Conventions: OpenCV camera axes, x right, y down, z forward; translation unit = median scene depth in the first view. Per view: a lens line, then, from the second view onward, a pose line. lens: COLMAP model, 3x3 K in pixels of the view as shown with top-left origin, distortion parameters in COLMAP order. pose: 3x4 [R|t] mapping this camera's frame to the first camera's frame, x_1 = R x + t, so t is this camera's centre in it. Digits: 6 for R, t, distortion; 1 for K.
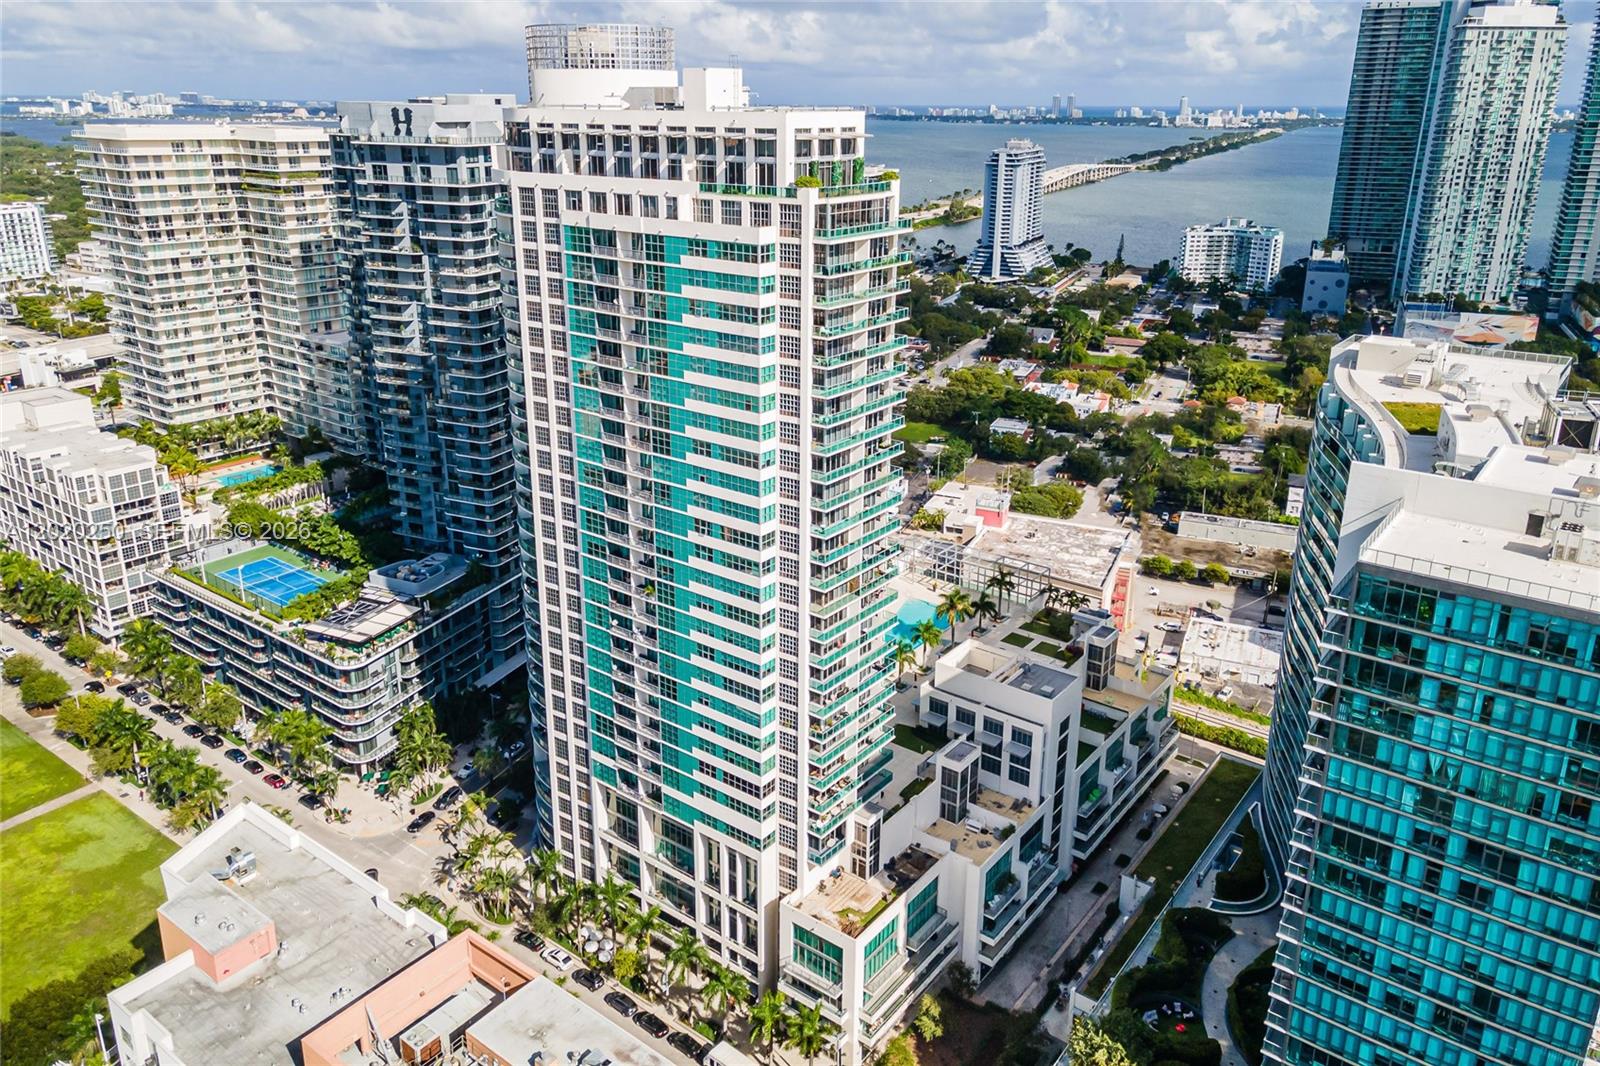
lens RADIAL K [[1164.1, 0, 798.6], [0, 1164.1, 467.7], [0, 0, 1]] dist [0.032641, 0.004591]
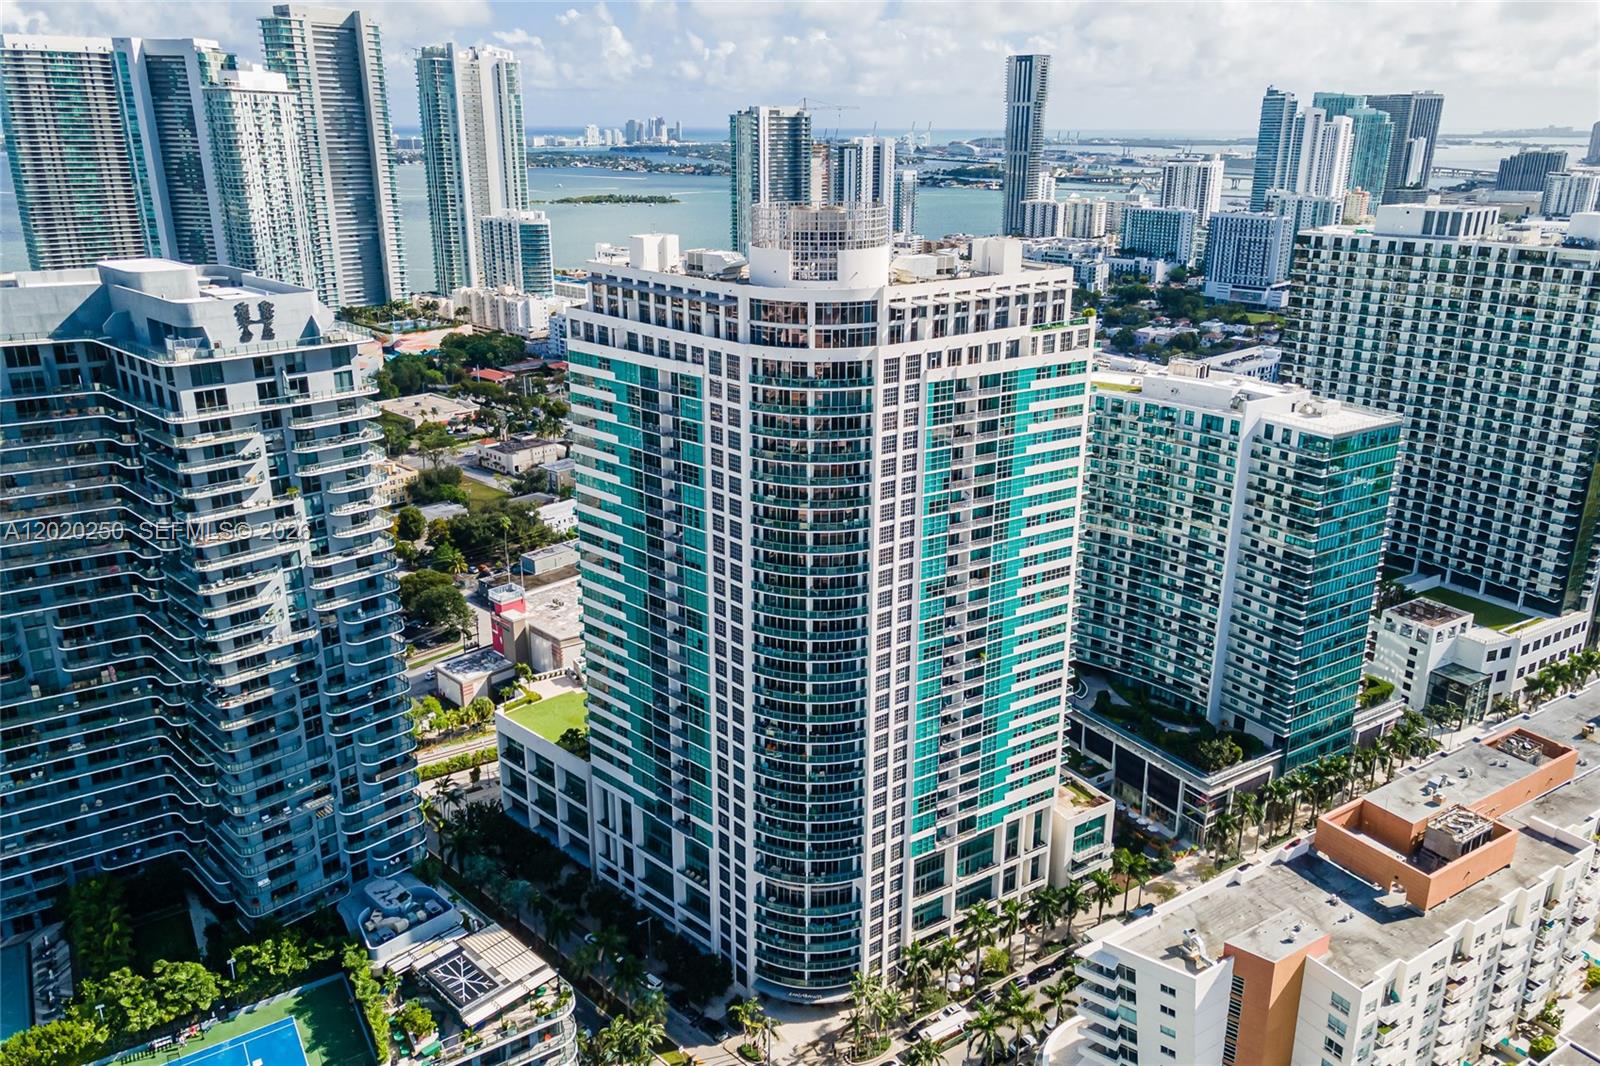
lens RADIAL K [[1179.7, 0, 806.8], [0, 1179.7, 505.7], [0, 0, 1]] dist [0.017671, 0.037372]
pose [[0.334513, -0.293884, 0.895396, -1.175863], [0.279801, 0.938260, 0.203422, -0.326281], [-0.899896, 0.182485, 0.396089, 0.603843]]
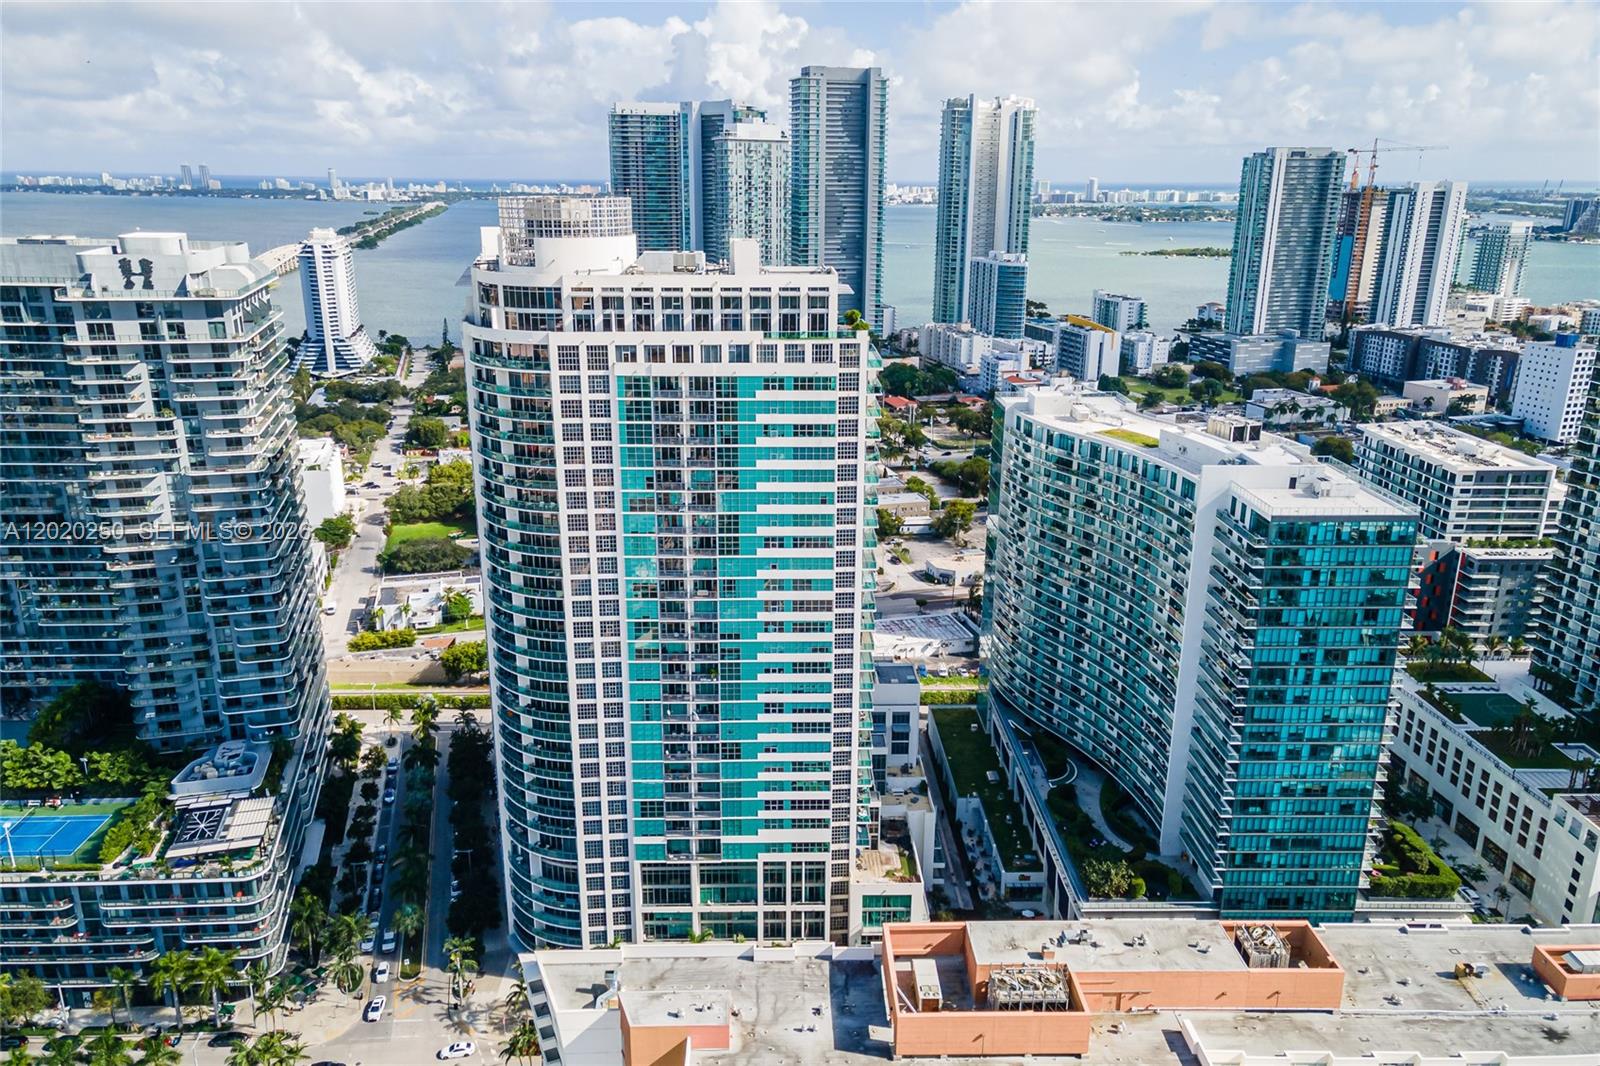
lens RADIAL K [[1162.3, 0, 800.0], [0, 1162.3, 533.0], [0, 0, 1]] dist [0.036638, 0.004529]
pose [[0.774846, -0.185377, 0.604359, -0.698274], [0.187542, 0.980405, 0.060276, -0.083001], [-0.603691, 0.066638, 0.794429, -0.000156]]
